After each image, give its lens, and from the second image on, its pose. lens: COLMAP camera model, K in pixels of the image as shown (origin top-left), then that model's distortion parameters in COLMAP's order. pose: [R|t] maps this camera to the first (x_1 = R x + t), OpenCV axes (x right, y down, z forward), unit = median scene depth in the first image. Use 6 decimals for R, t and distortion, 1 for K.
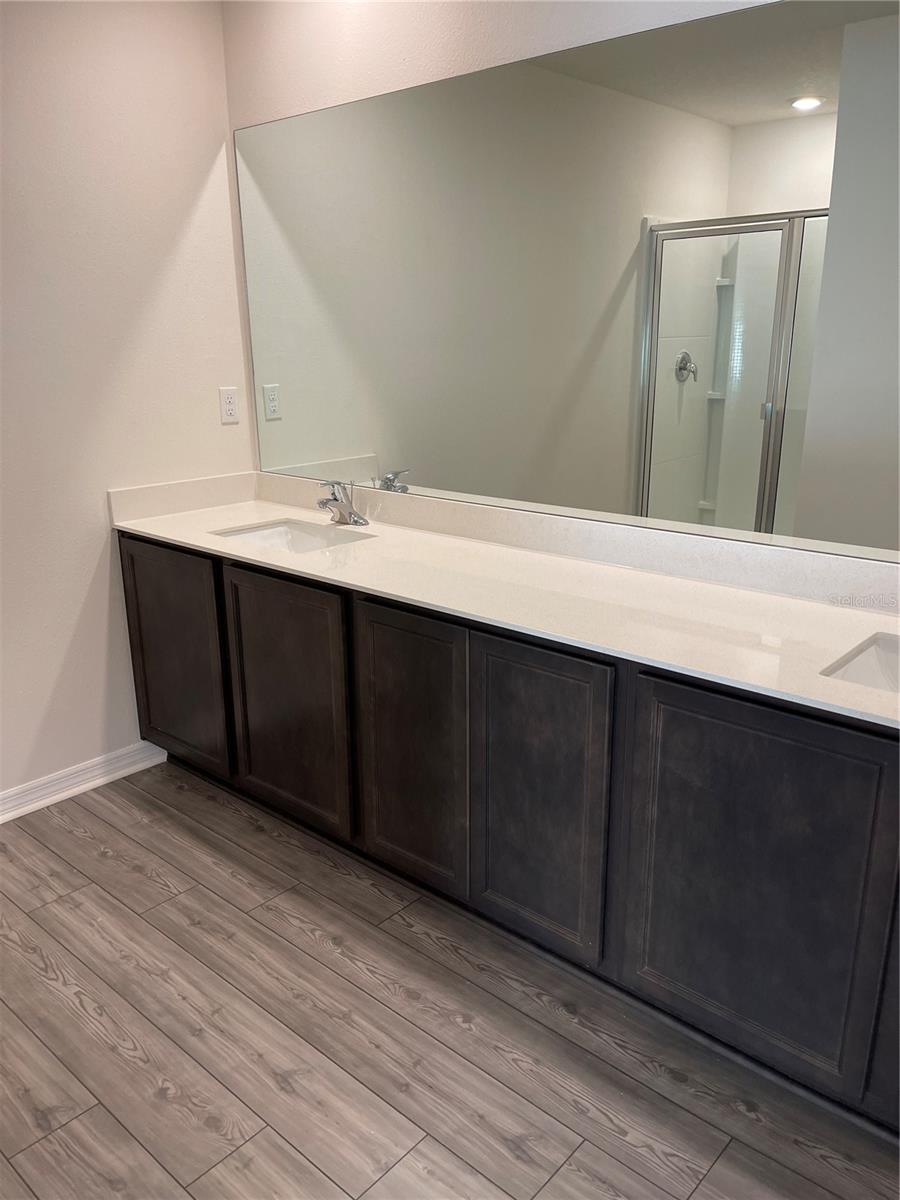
lens RADIAL K [[902.9, 0, 449.7], [0, 902.9, 603.2], [0, 0, 1]] dist [0.051423, -0.051713]
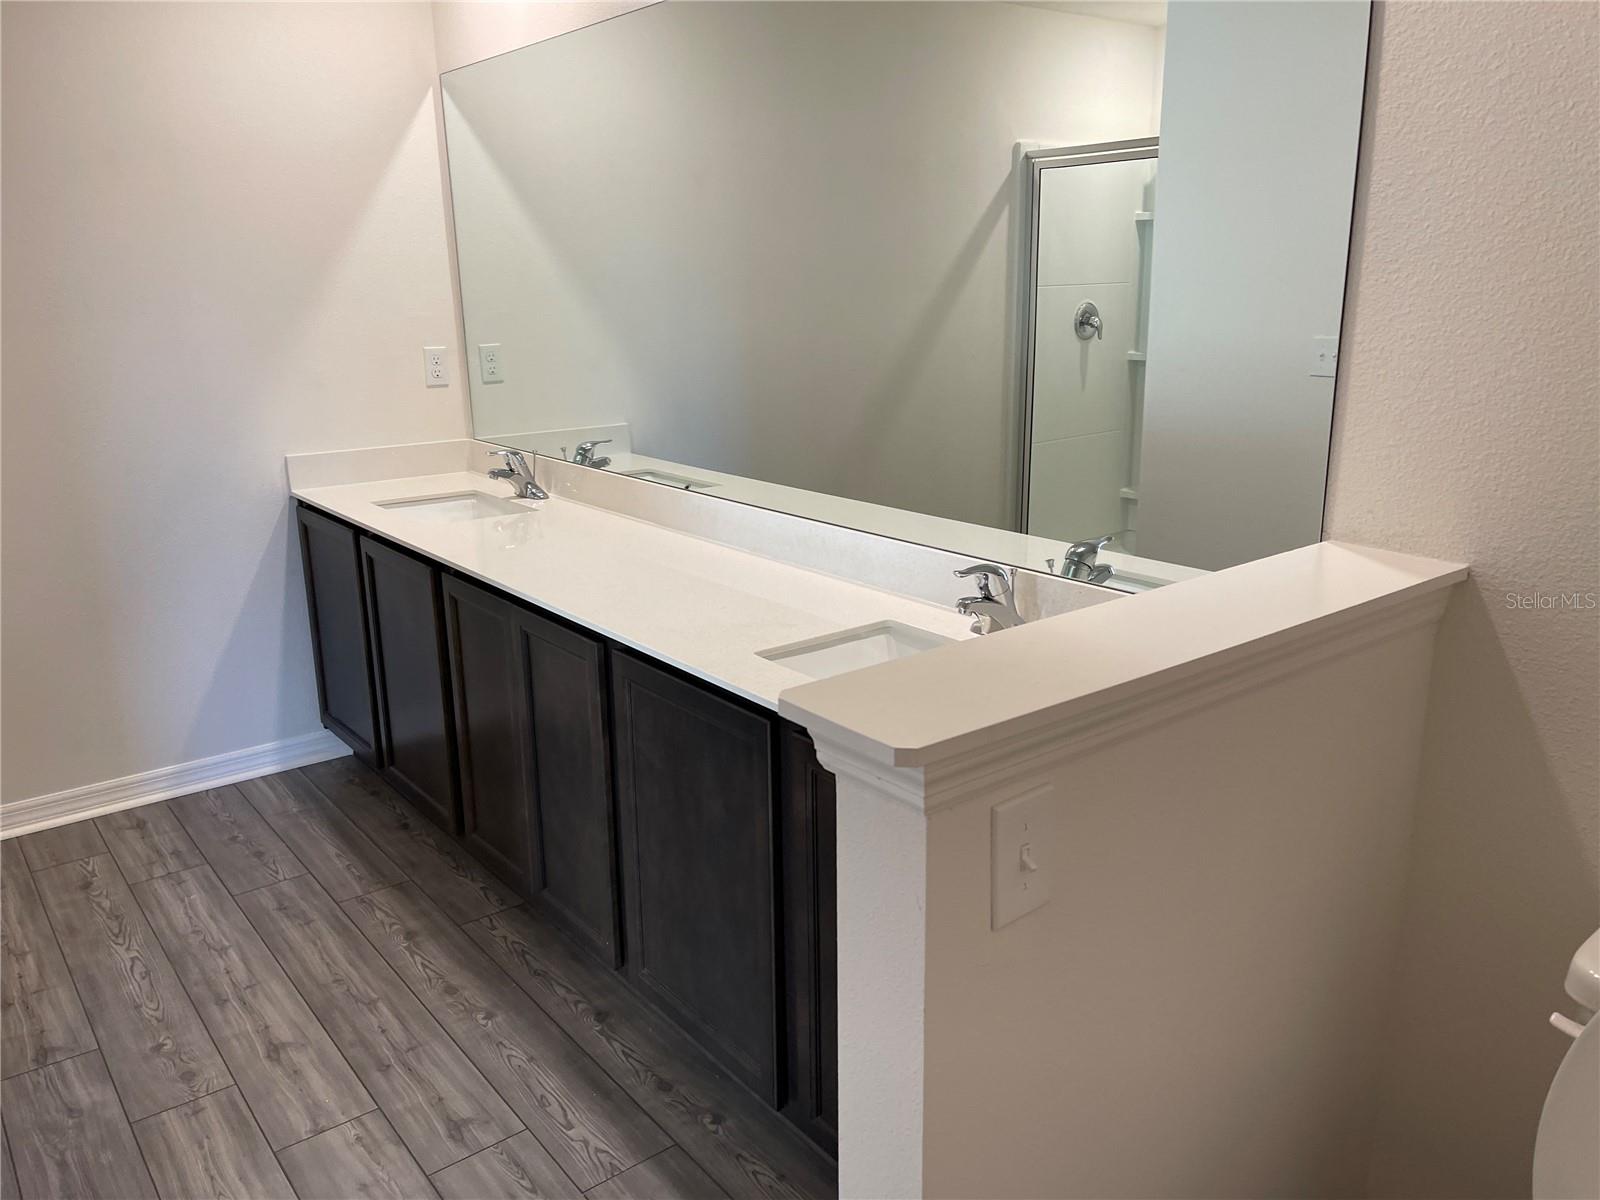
lens RADIAL K [[1209.4, 0, 837.7], [0, 1209.4, 572.3], [0, 0, 1]] dist [0.050106, -0.062486]
pose [[0.986766, 0.035229, -0.158275, 0.454045], [-0.041753, 0.998402, -0.038080, 0.023677], [0.156681, 0.044184, 0.986660, -0.172289]]
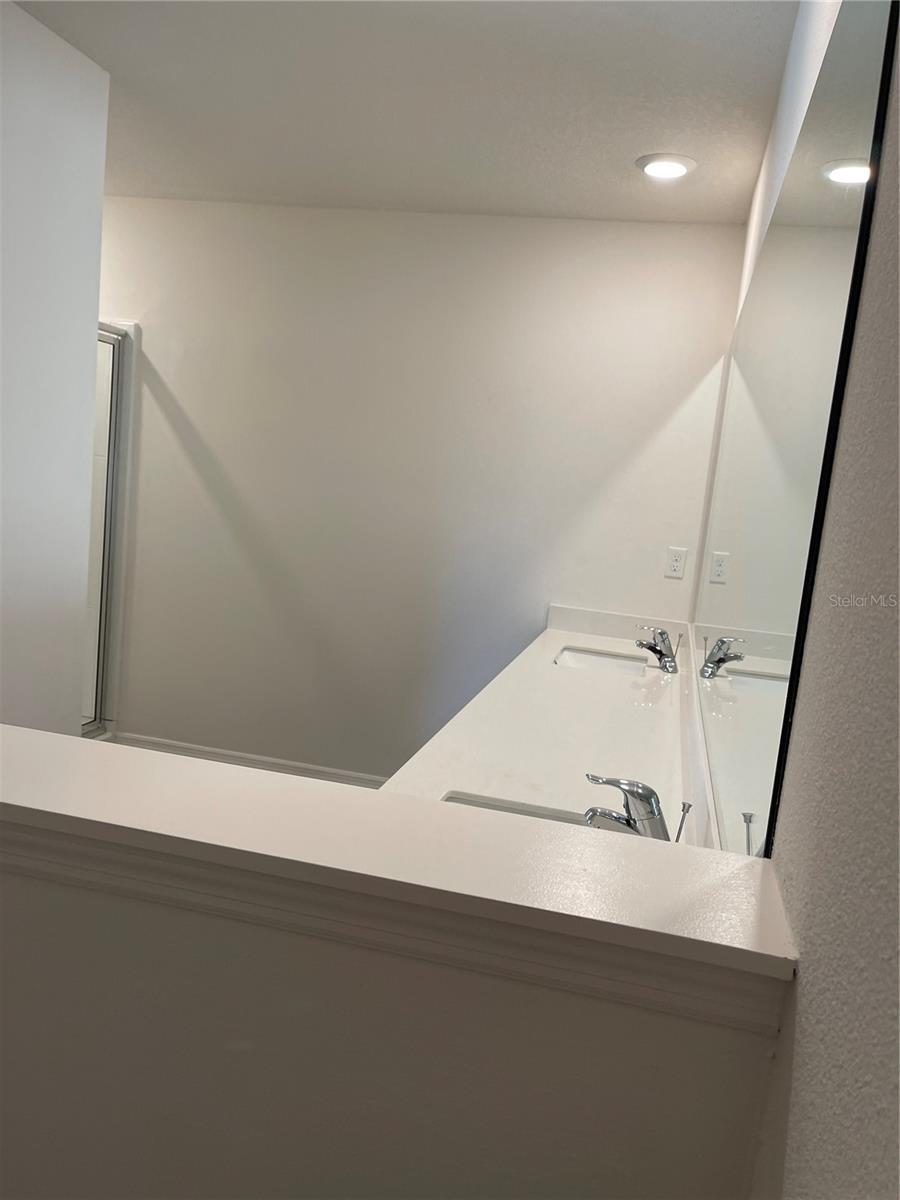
lens RADIAL K [[924.2, 0, 450.0], [0, 924.2, 600.0], [0, 0, 1]] dist [0.163747, -0.066025]
pose [[0.471814, 0.169936, -0.865166, 0.867802], [-0.343113, 0.939290, -0.002619, -0.086349], [0.812197, 0.298086, 0.501478, 0.206340]]
